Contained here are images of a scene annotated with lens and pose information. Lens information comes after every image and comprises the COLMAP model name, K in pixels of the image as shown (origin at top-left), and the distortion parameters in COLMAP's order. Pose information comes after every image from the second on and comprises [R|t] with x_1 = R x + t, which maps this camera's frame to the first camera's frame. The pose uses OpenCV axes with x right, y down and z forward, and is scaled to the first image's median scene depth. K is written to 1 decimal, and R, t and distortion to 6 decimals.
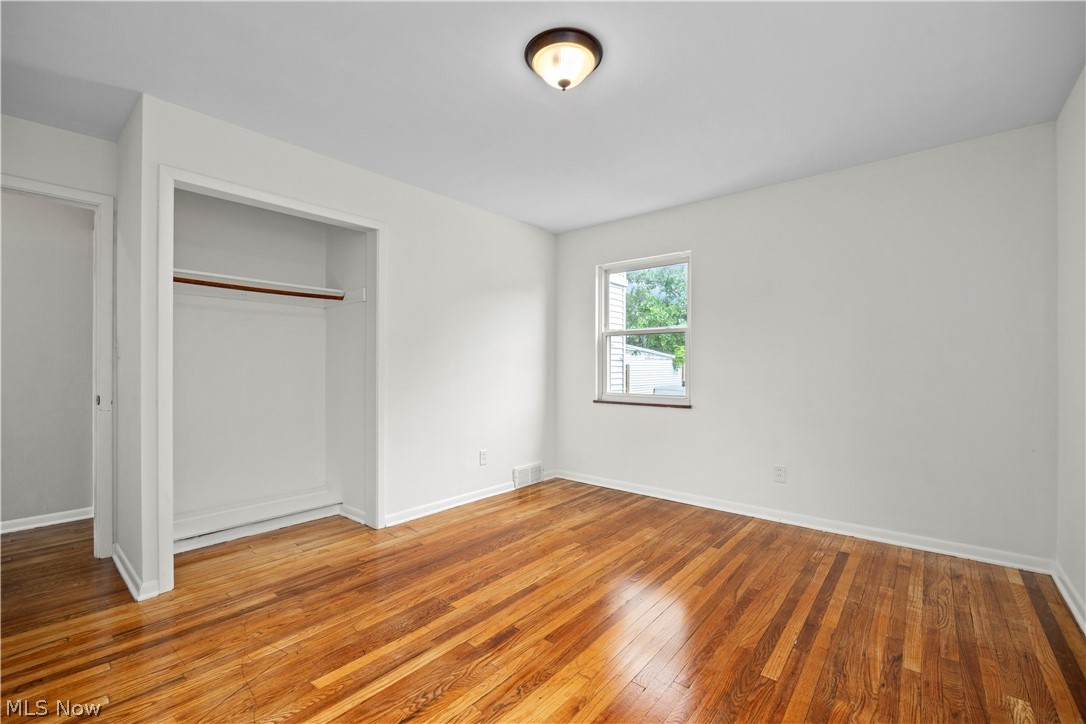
lens RADIAL K [[455.7, 0, 542.4], [0, 455.7, 366.0], [0, 0, 1]] dist [-0.014911, -0.000396]
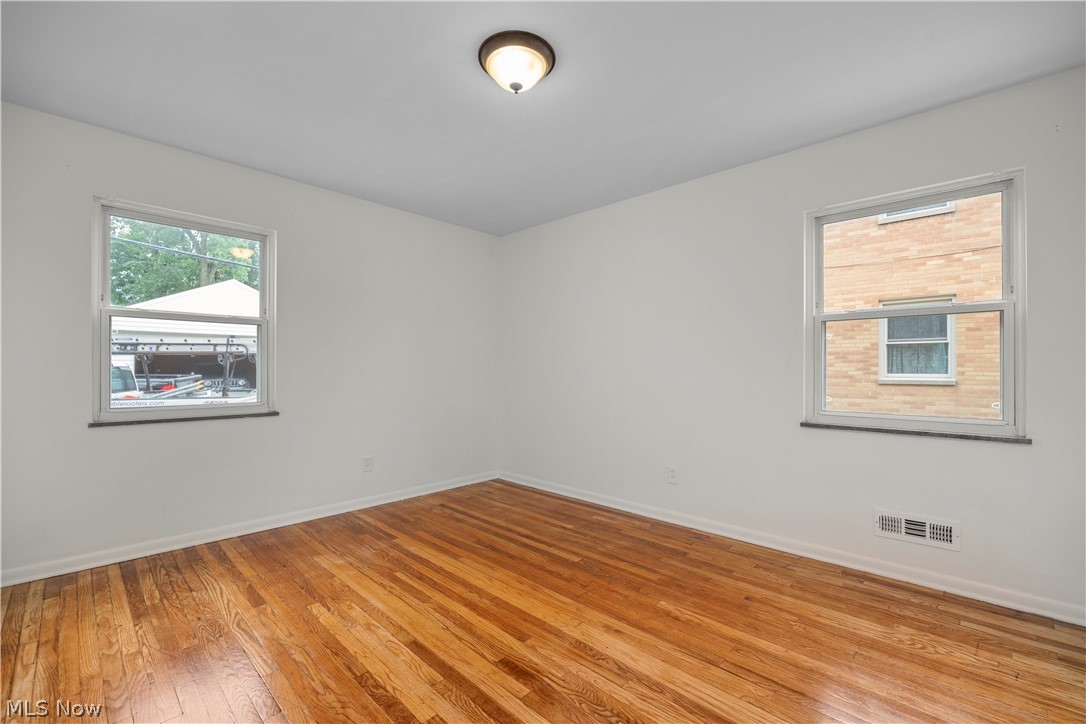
lens RADIAL K [[455.7, 0, 541.9], [0, 455.7, 365.3], [0, 0, 1]] dist [-0.014911, -0.000396]
pose [[0.056964, 0.006143, 0.998357, -0.711387], [-0.005579, 0.999967, -0.005834, 0.003276], [-0.998361, -0.005237, 0.056996, 0.656161]]
